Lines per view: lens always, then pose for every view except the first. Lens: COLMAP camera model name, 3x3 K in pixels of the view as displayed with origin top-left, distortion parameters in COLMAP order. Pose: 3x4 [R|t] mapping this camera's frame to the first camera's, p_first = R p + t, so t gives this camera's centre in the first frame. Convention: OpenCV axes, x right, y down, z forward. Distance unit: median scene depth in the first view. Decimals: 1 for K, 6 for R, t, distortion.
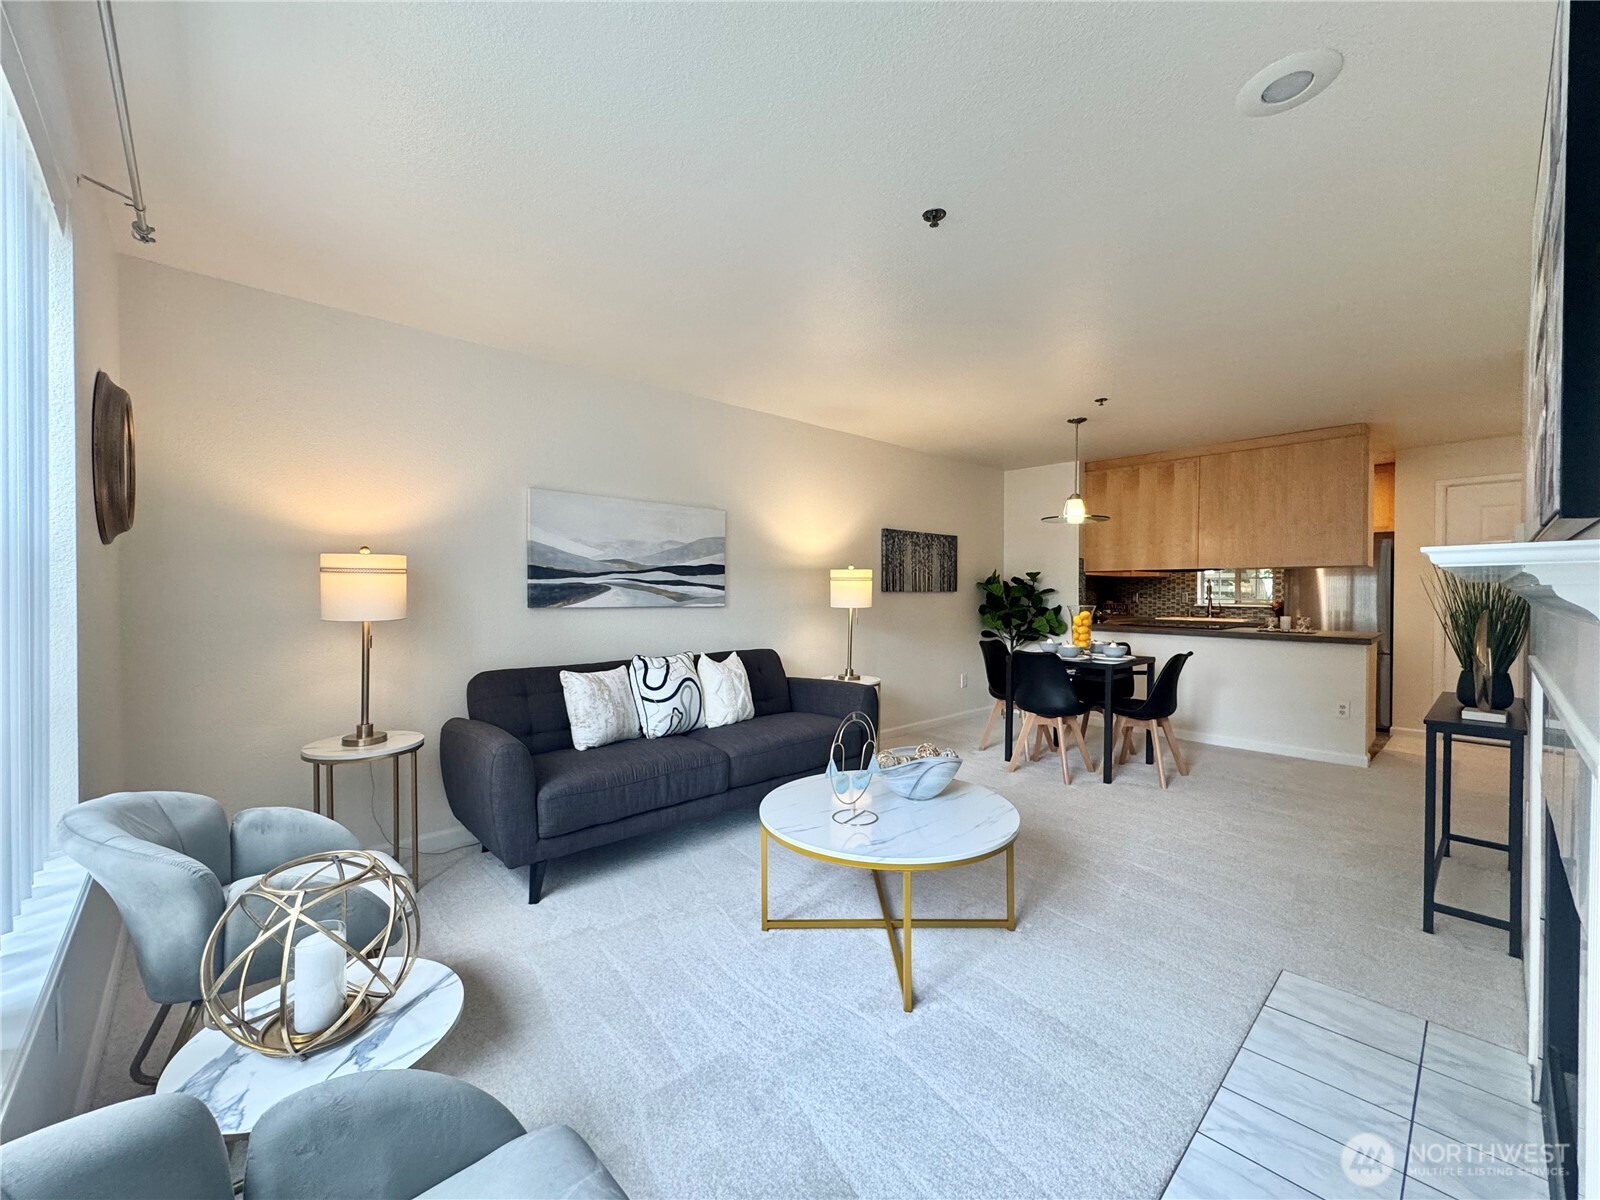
lens RADIAL K [[637.4, 0, 803.5], [0, 637.4, 596.5], [0, 0, 1]] dist [-0.003785, 0.000354]
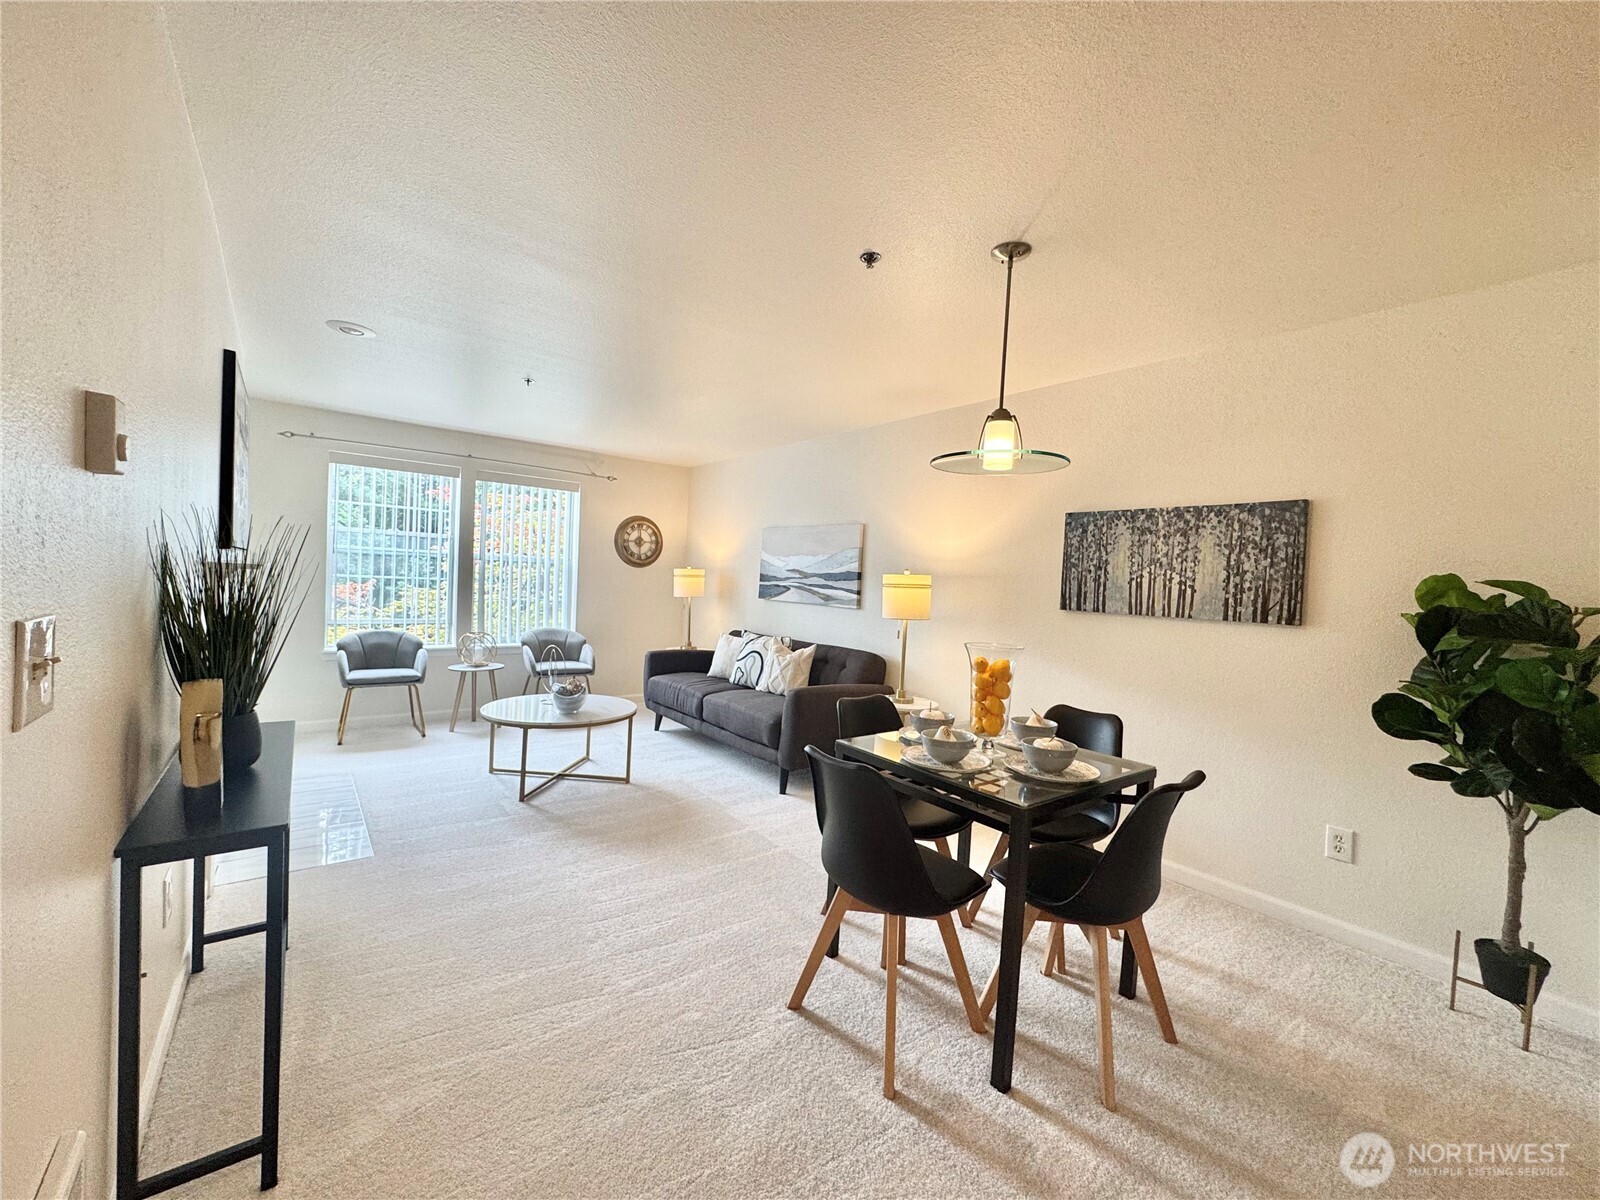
lens RADIAL K [[637.4, 0, 803.1], [0, 637.4, 598.4], [0, 0, 1]] dist [-0.003785, 0.000354]
pose [[-0.056752, 0.026568, -0.998035, 0.785240], [-0.051102, 0.998258, 0.029479, -0.023989], [0.997080, 0.052674, -0.055295, 0.754712]]
